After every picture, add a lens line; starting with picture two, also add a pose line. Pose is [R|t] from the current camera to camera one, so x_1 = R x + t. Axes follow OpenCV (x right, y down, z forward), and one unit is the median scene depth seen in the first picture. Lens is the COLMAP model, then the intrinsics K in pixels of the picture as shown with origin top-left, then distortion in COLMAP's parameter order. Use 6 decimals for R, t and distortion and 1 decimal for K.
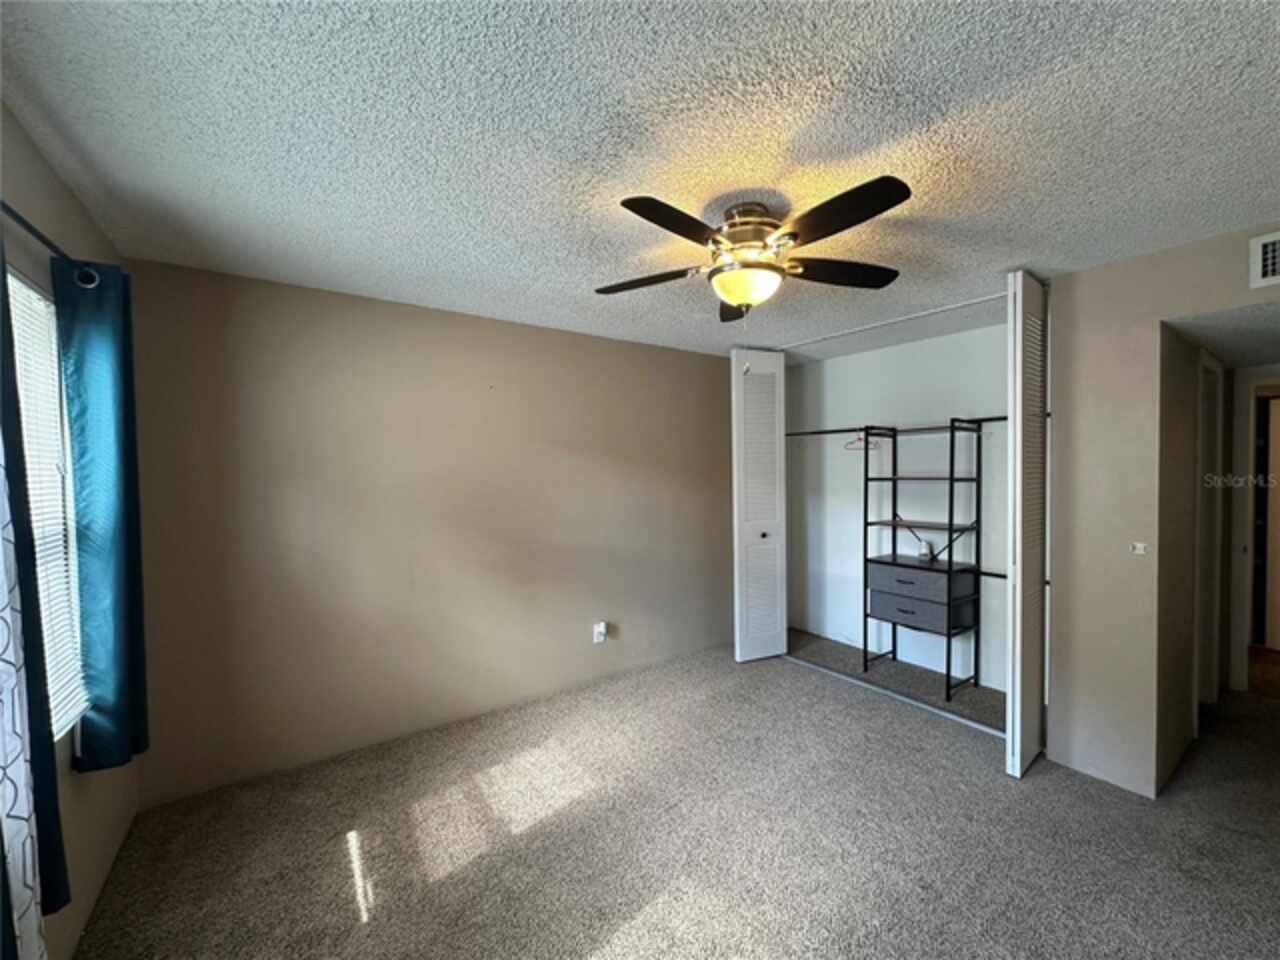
lens RADIAL K [[504.0, 0, 640.0], [0, 504.0, 480.0], [0, 0, 1]] dist [0.000655, 0.000239]
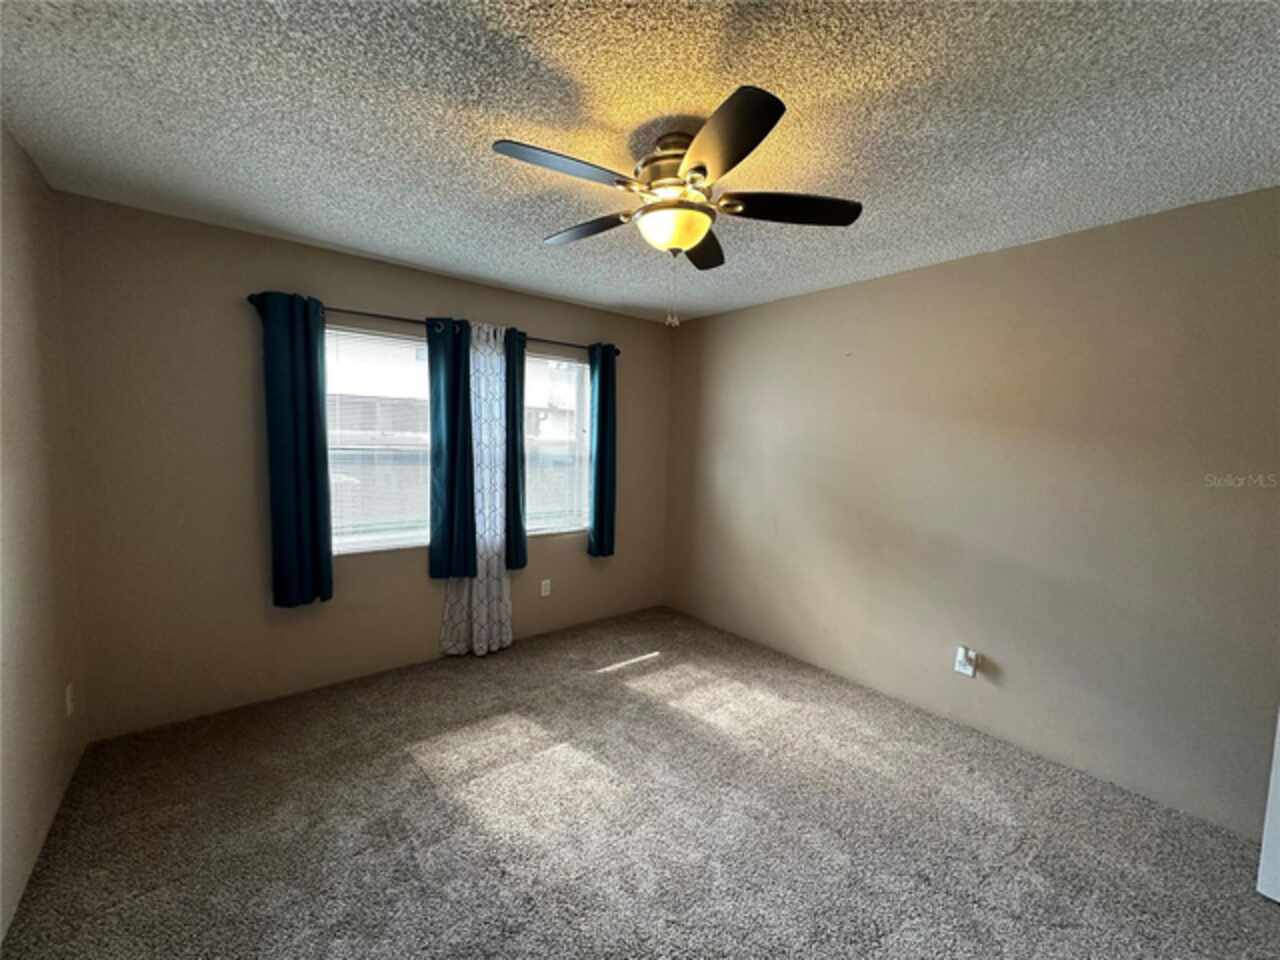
lens RADIAL K [[508.9, 0, 639.4], [0, 508.9, 482.1], [0, 0, 1]] dist [-0.000954, -0.000158]
pose [[0.079199, 0.096843, -0.992144, 0.978702], [-0.044703, 0.994614, 0.093516, -0.014385], [0.995856, 0.036946, 0.083102, 0.736639]]
